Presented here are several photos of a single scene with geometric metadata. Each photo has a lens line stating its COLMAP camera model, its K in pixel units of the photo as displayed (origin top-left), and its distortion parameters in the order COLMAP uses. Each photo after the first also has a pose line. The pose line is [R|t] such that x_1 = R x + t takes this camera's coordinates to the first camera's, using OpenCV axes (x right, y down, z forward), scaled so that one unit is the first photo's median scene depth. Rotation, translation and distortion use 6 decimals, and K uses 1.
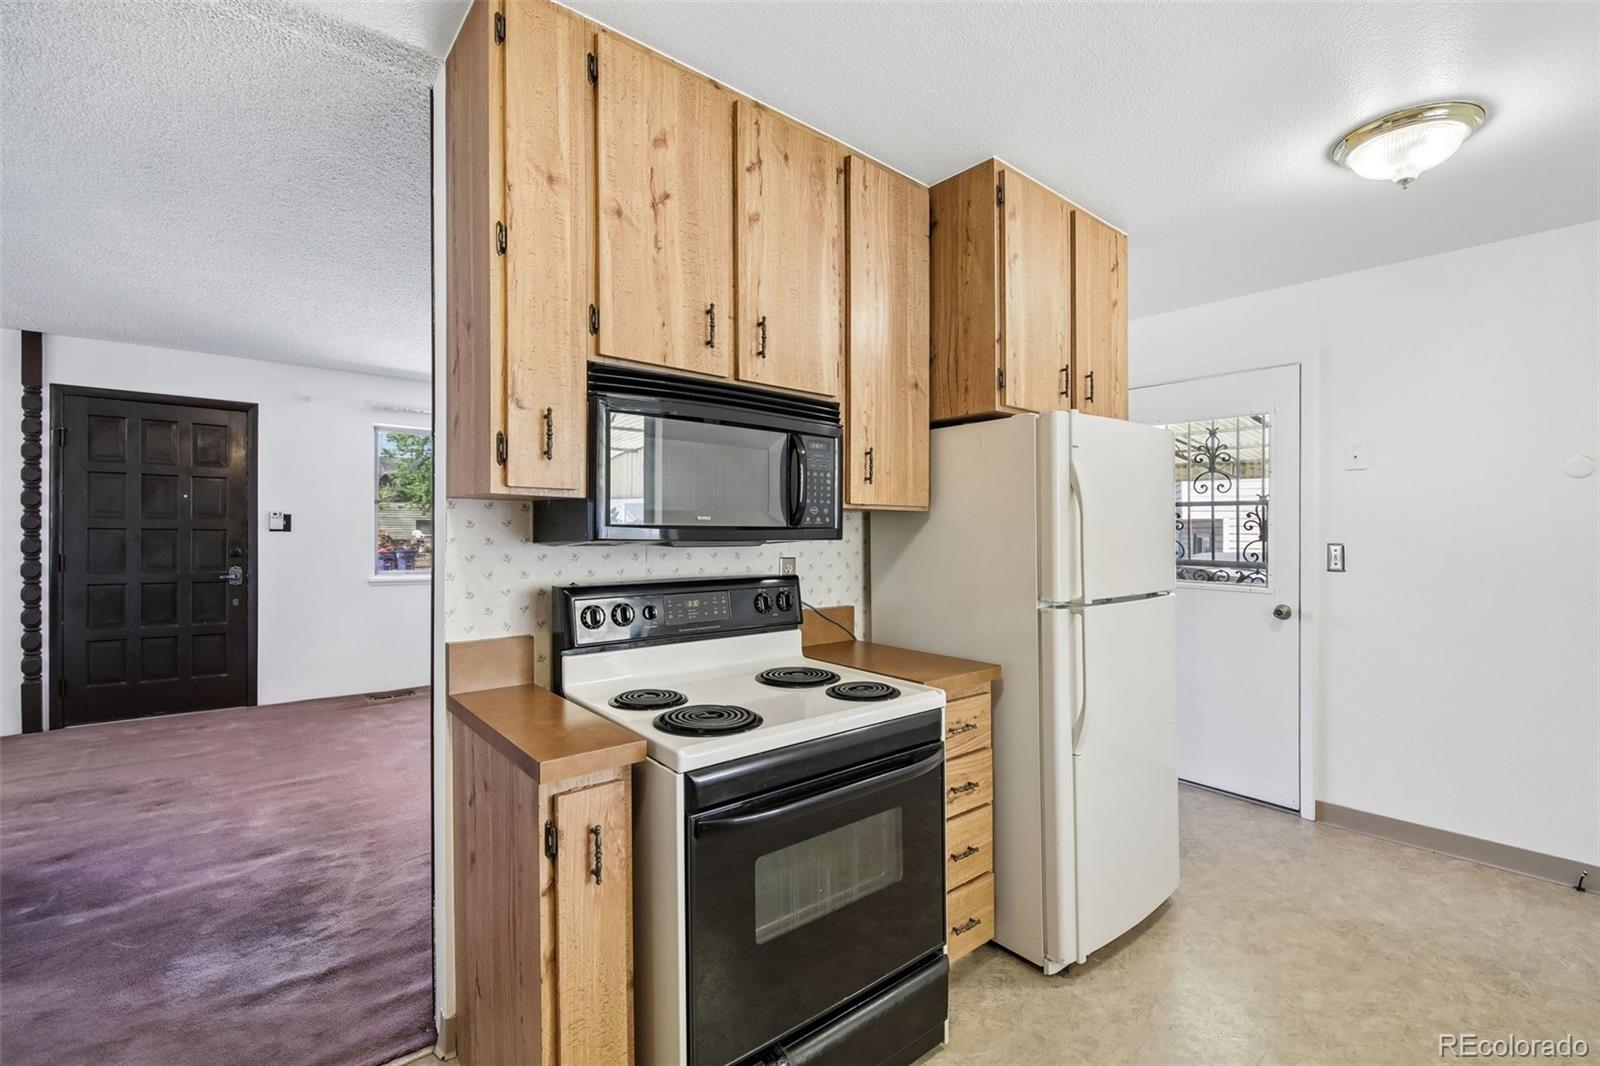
lens RADIAL K [[703.5, 0, 795.3], [0, 703.5, 520.1], [0, 0, 1]] dist [0.000140, -0.000916]
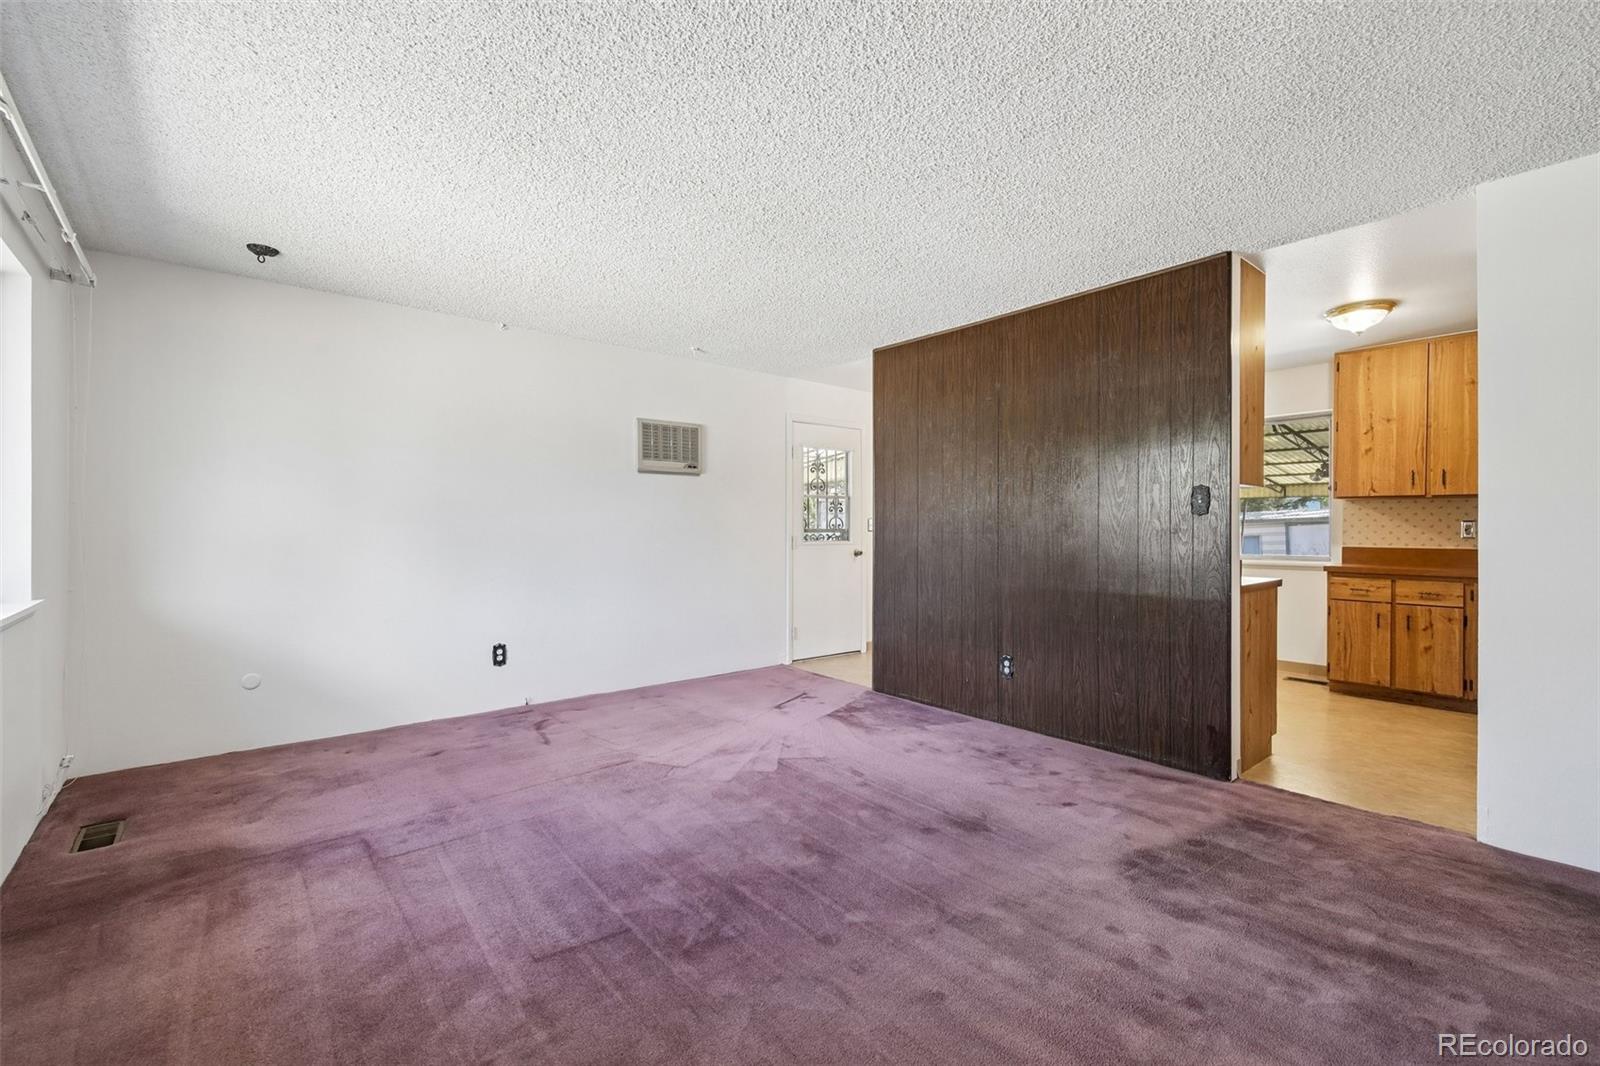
lens RADIAL K [[703.5, 0, 793.9], [0, 703.5, 527.7], [0, 0, 1]] dist [0.000140, -0.000916]
pose [[0.005135, -0.007464, 0.999959, -1.273286], [-0.012723, 0.999891, 0.007529, 0.047084], [-0.999906, -0.012761, 0.005039, 1.159527]]
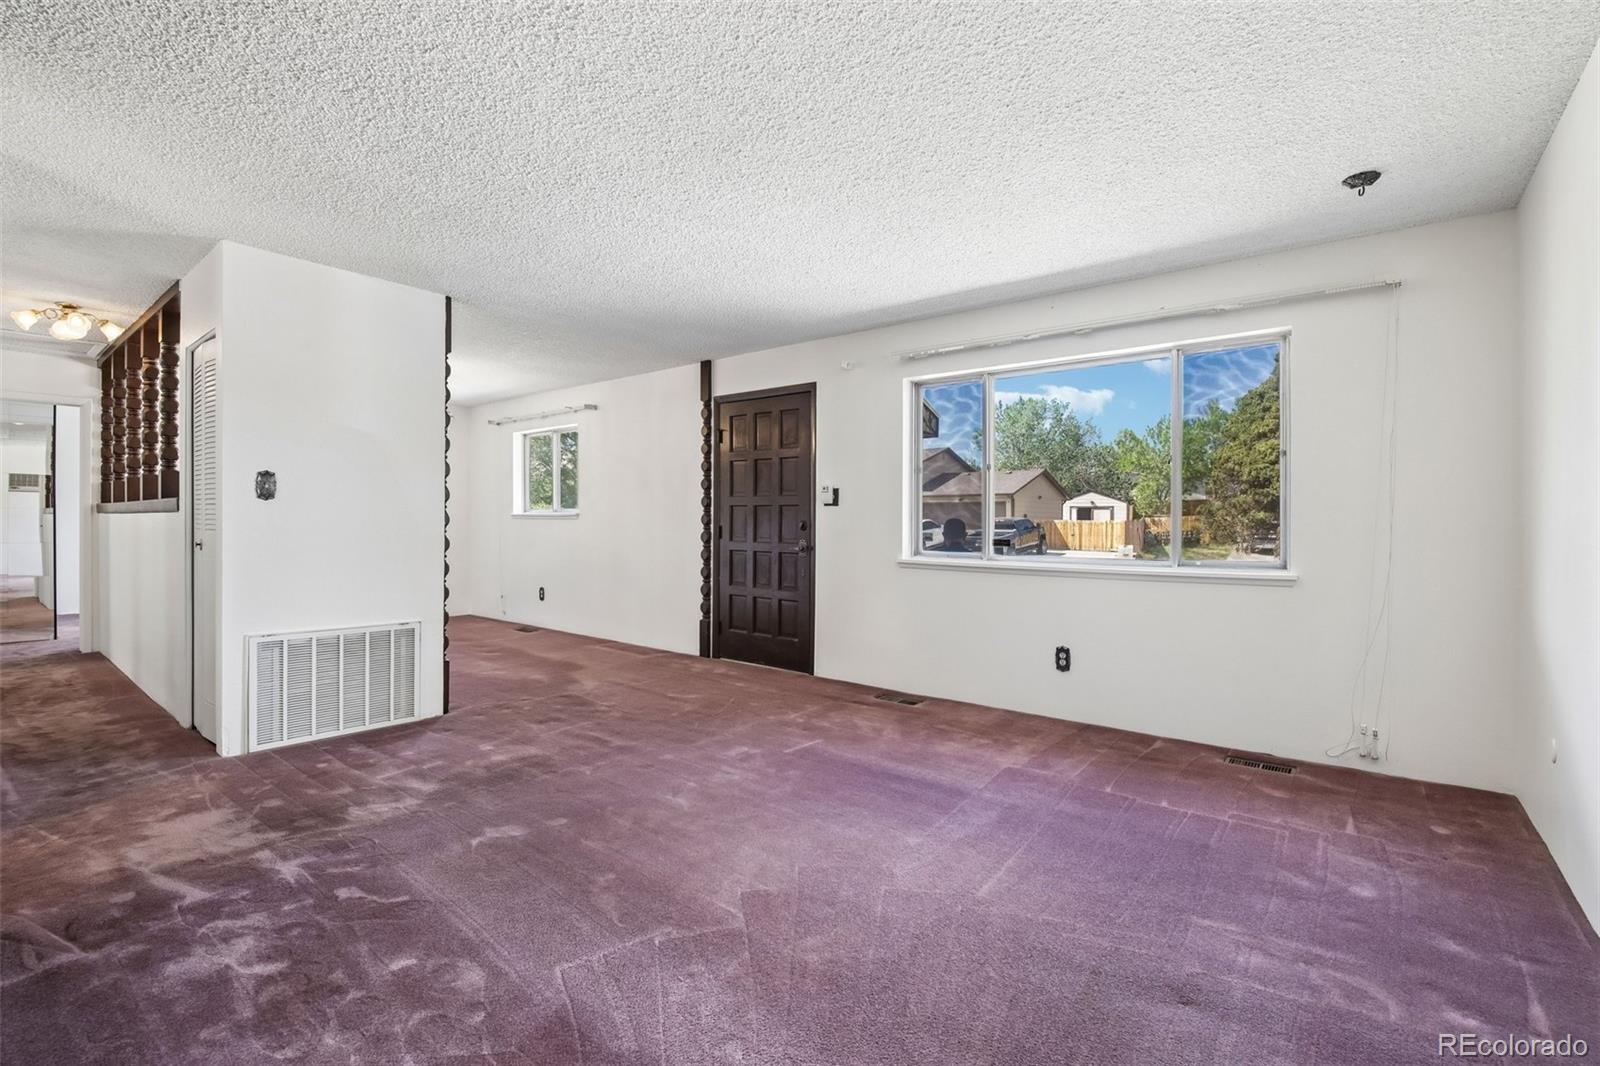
lens RADIAL K [[703.5, 0, 790.3], [0, 703.5, 534.7], [0, 0, 1]] dist [0.000140, -0.000916]
pose [[0.187546, 0.003576, -0.982249, 0.344069], [0.005270, 0.999975, 0.004647, 0.076309], [0.982242, -0.006047, 0.187522, 1.114585]]
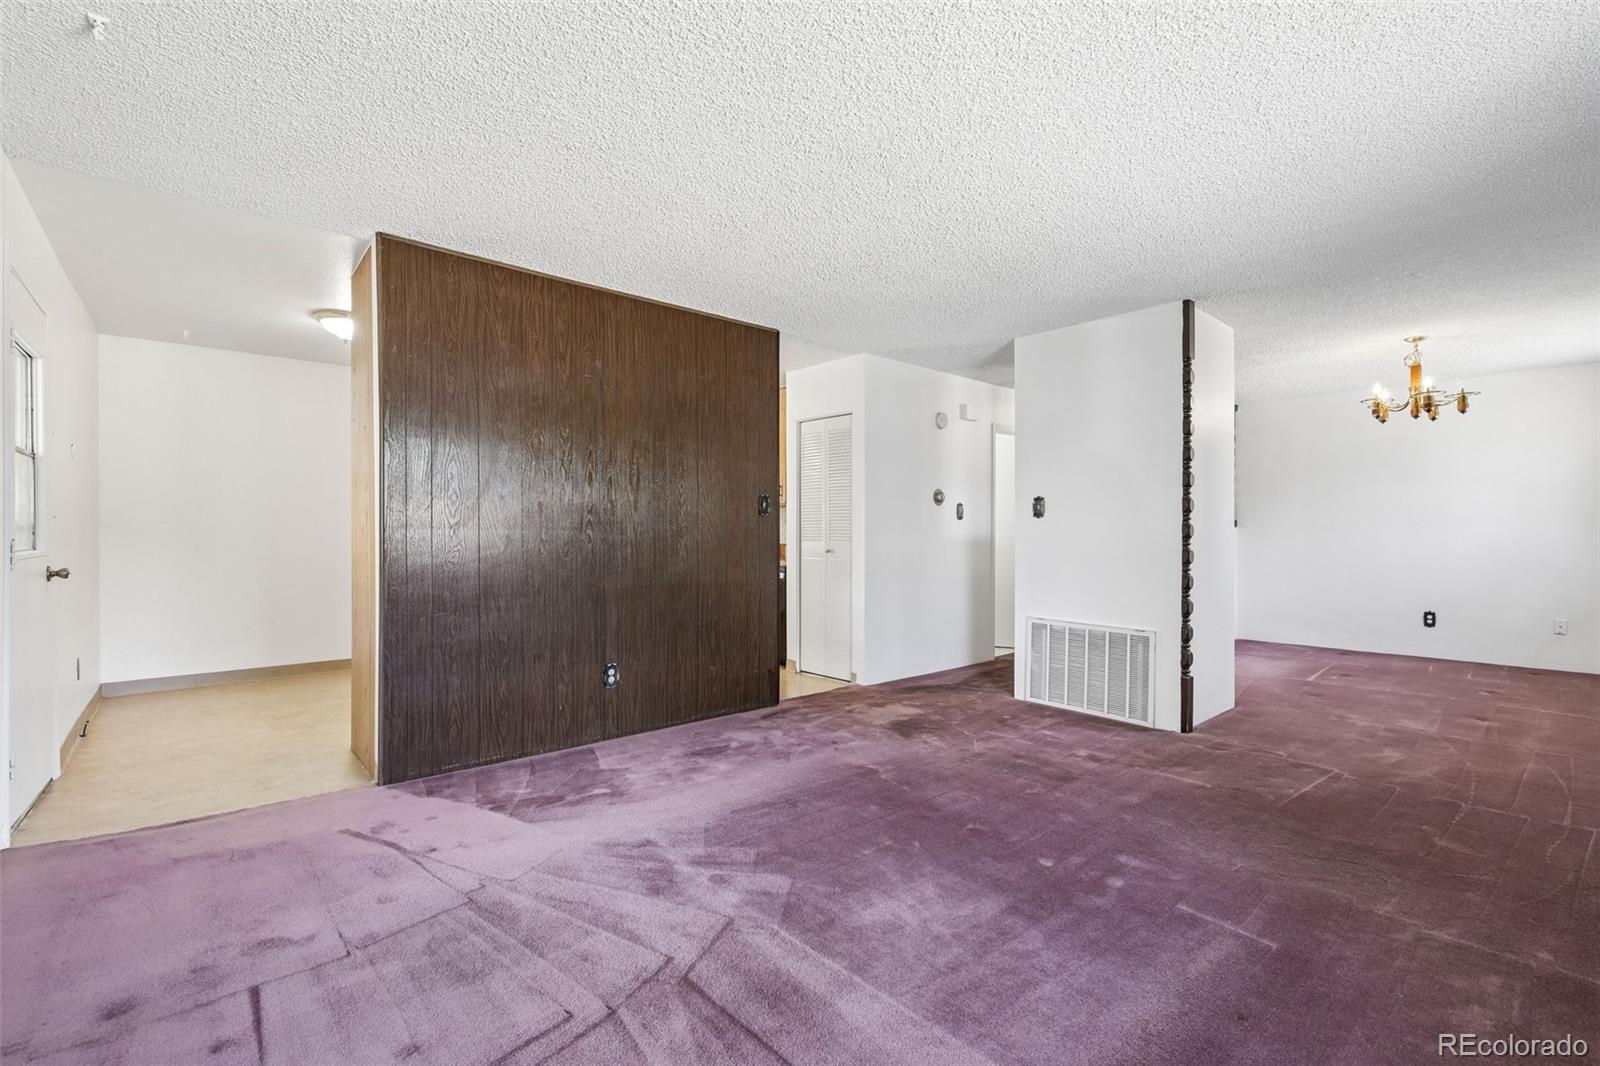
lens RADIAL K [[703.5, 0, 798.1], [0, 703.5, 536.4], [0, 0, 1]] dist [0.000140, -0.000916]
pose [[-0.999550, -0.011445, -0.027715, -0.300980], [-0.011405, 0.999934, -0.001584, 0.069860], [0.027731, -0.001267, -0.999615, 1.934430]]
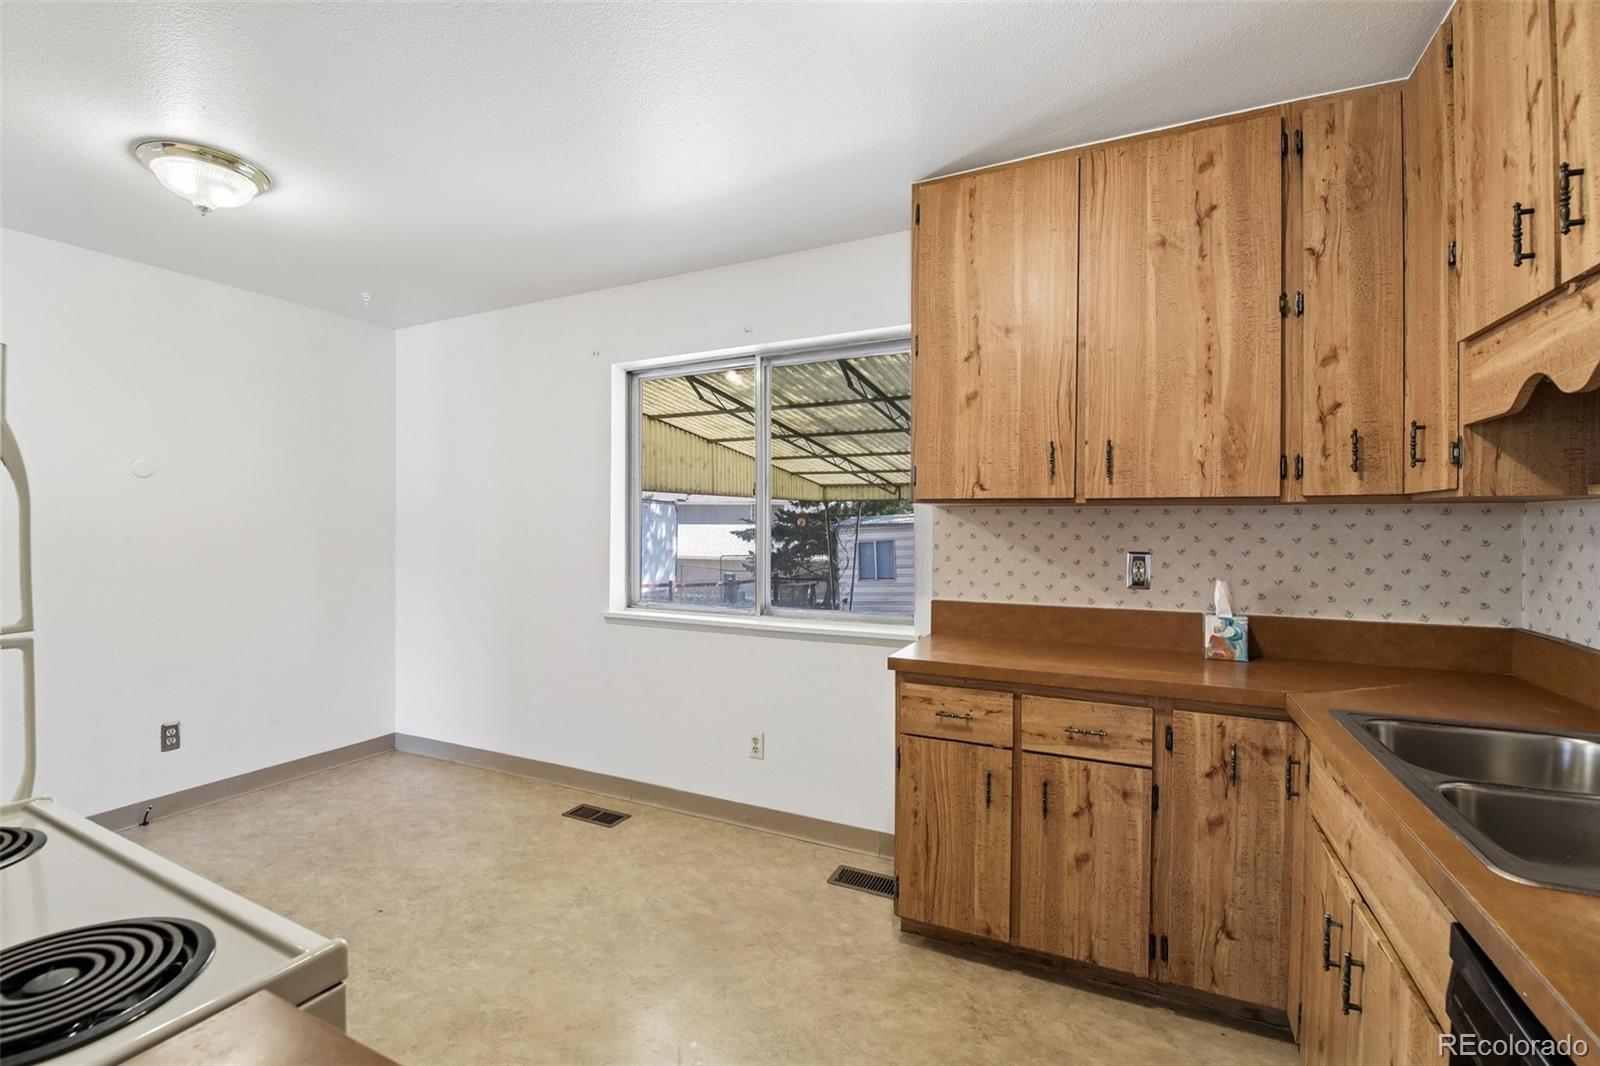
lens RADIAL K [[703.5, 0, 776.1], [0, 703.5, 535.7], [0, 0, 1]] dist [0.000140, -0.000916]
pose [[-0.376203, -0.018570, 0.926351, -0.311391], [-0.011454, 0.999816, 0.015391, 0.002000], [-0.926466, -0.004820, -0.376346, 0.361694]]
